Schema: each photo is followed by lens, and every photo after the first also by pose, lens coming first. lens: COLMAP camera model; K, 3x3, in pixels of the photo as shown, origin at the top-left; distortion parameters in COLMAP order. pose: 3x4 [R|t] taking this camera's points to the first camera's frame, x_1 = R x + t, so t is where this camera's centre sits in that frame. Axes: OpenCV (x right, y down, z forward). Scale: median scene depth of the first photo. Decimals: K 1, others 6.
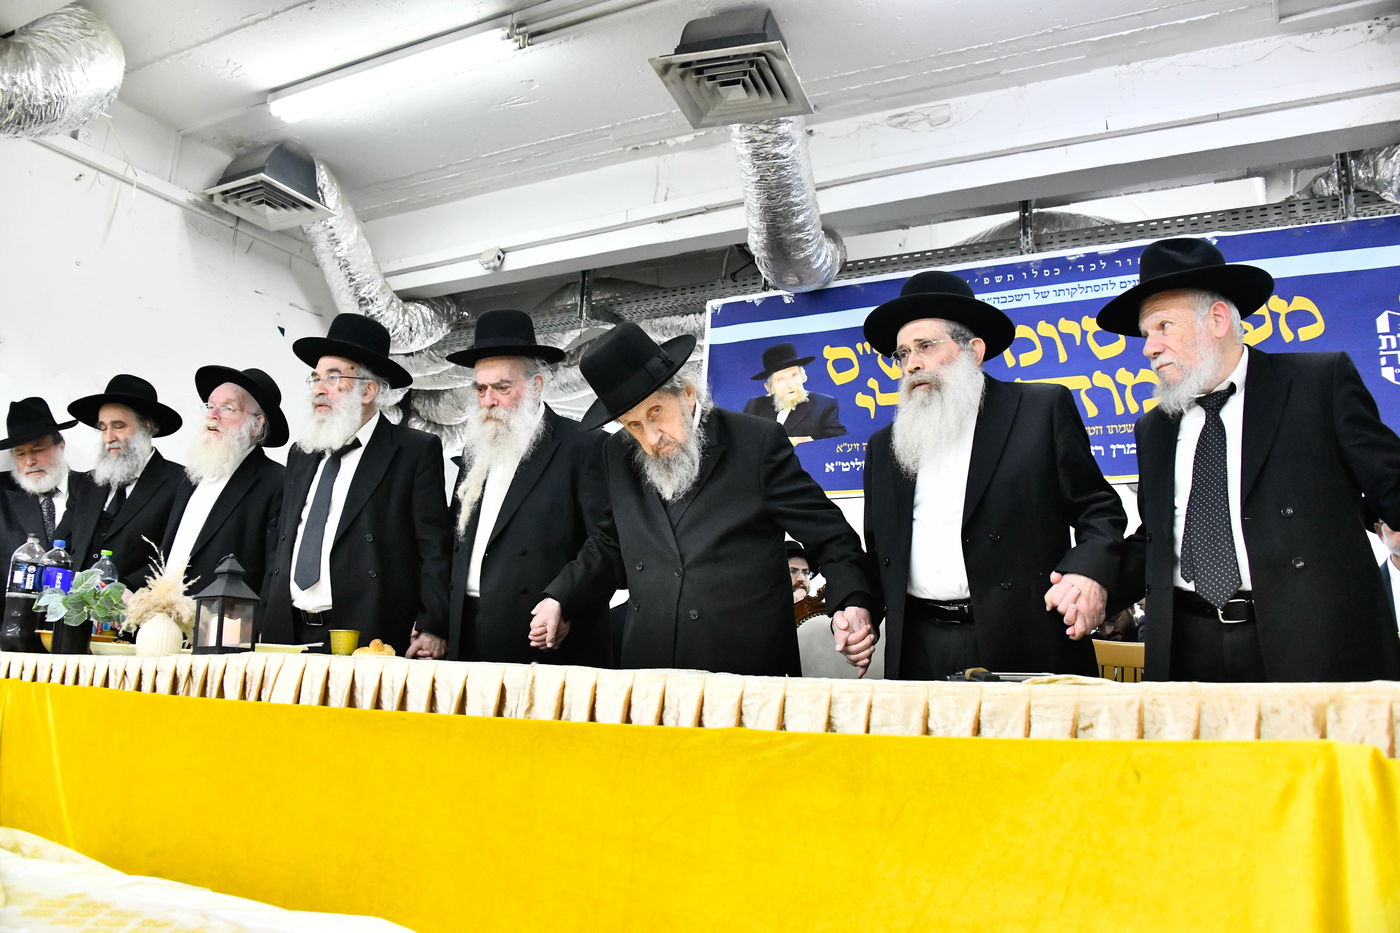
lens RADIAL K [[1098.9, 0, 707.3], [0, 1098.9, 466.4], [0, 0, 1]] dist [-0.145510, 0.069520]
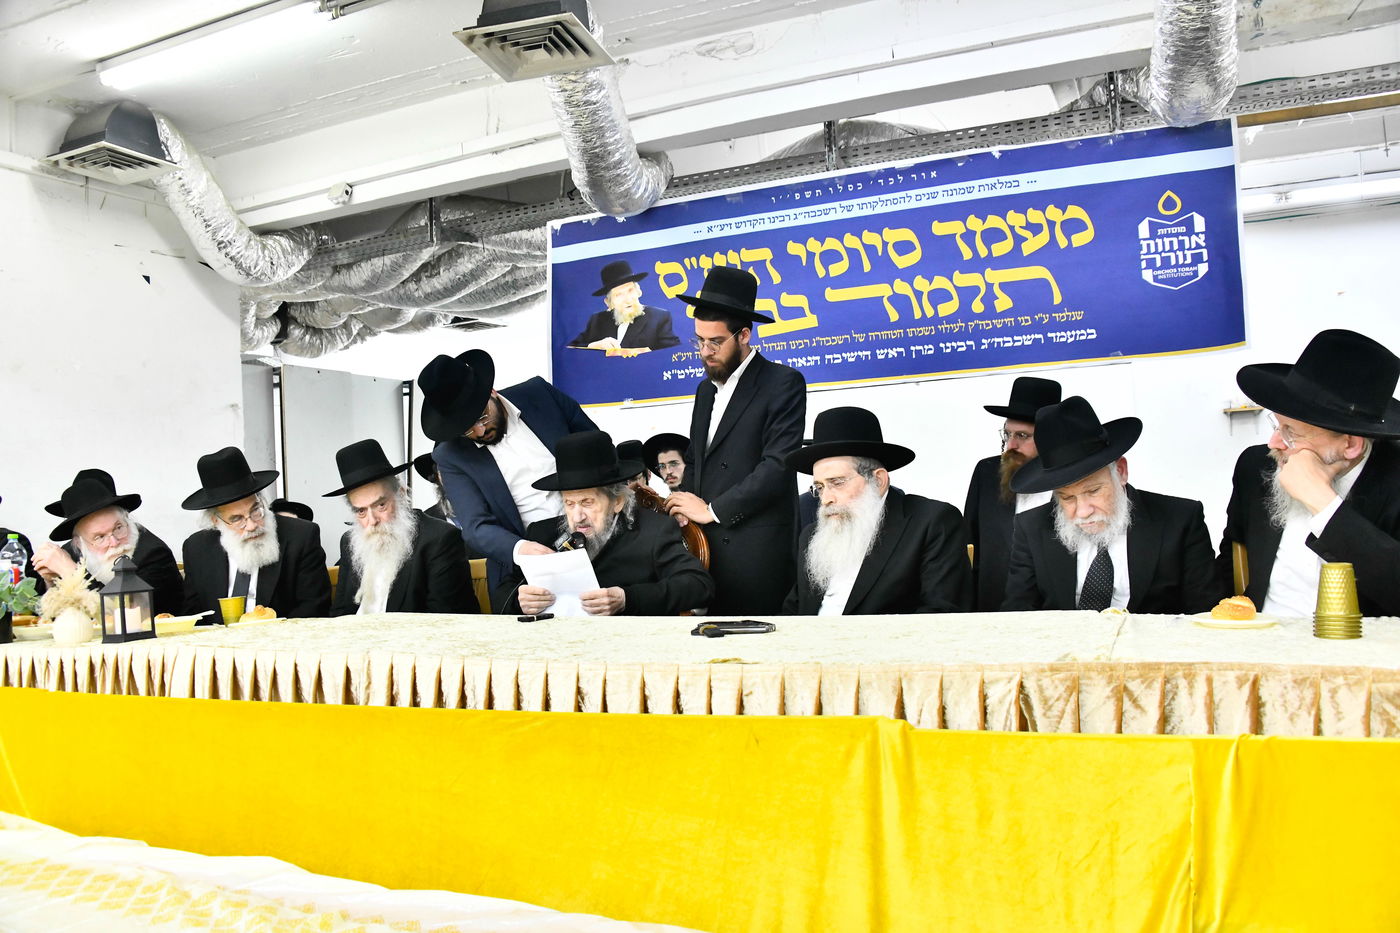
lens RADIAL K [[1104.3, 0, 710.9], [0, 1104.3, 483.6], [0, 0, 1]] dist [-0.145523, 0.074714]
pose [[0.994035, -0.083913, 0.069659, 0.074146], [0.070471, 0.981695, 0.176944, -0.091794], [-0.083232, -0.170979, 0.981753, -0.115015]]
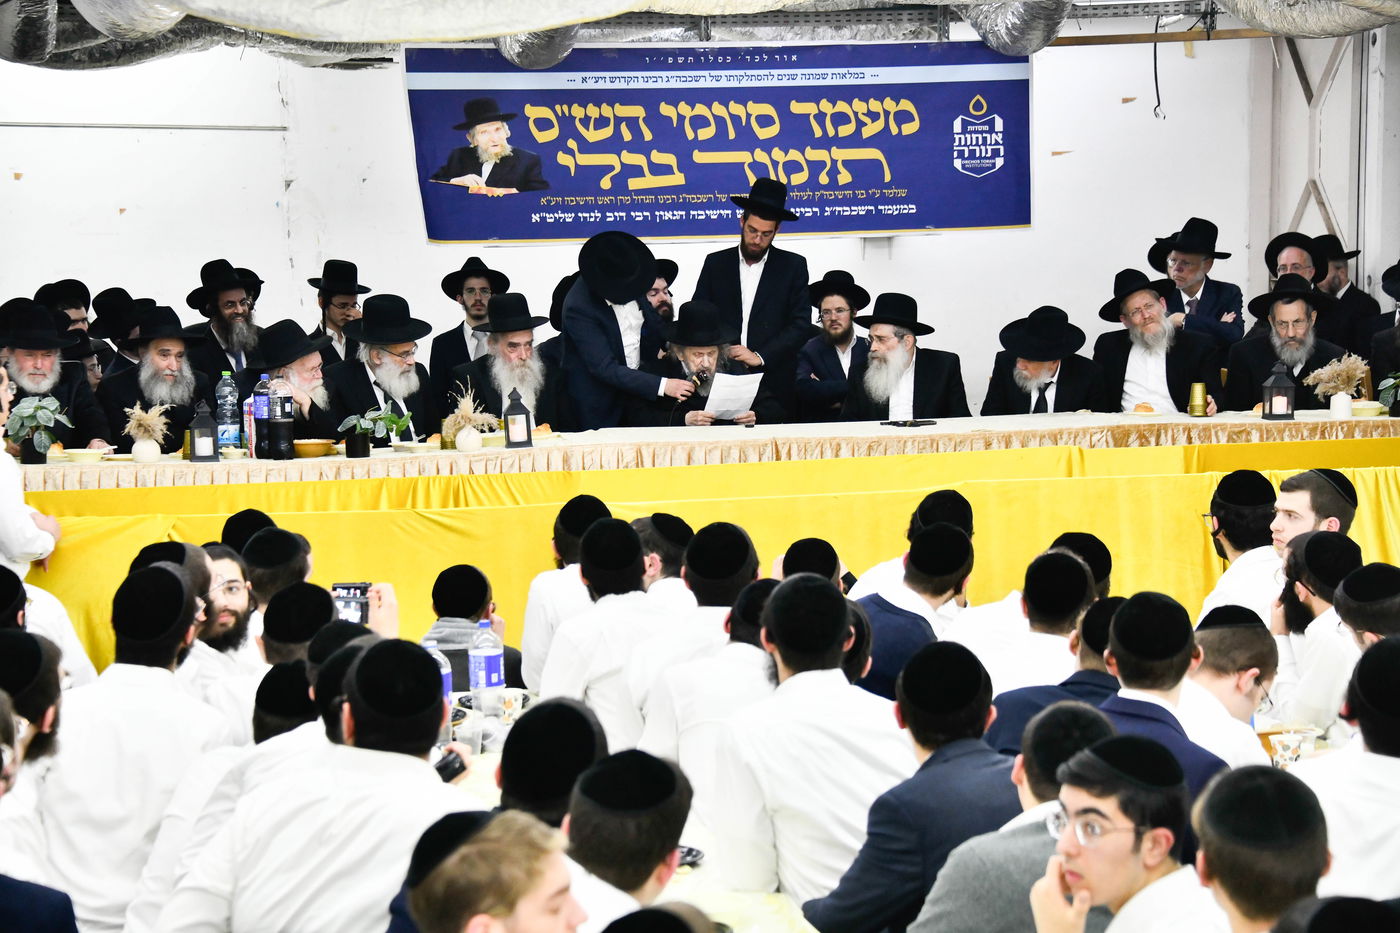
lens RADIAL K [[3377.6, 0, 700.0], [0, 3377.6, 466.5], [0, 0, 1]] dist [0.995527, -0.044141]
pose [[0.765774, -0.104633, 0.634541, -2.199991], [-0.077299, 0.964548, 0.252334, -0.710609], [-0.638448, -0.242280, 0.730537, -1.911381]]
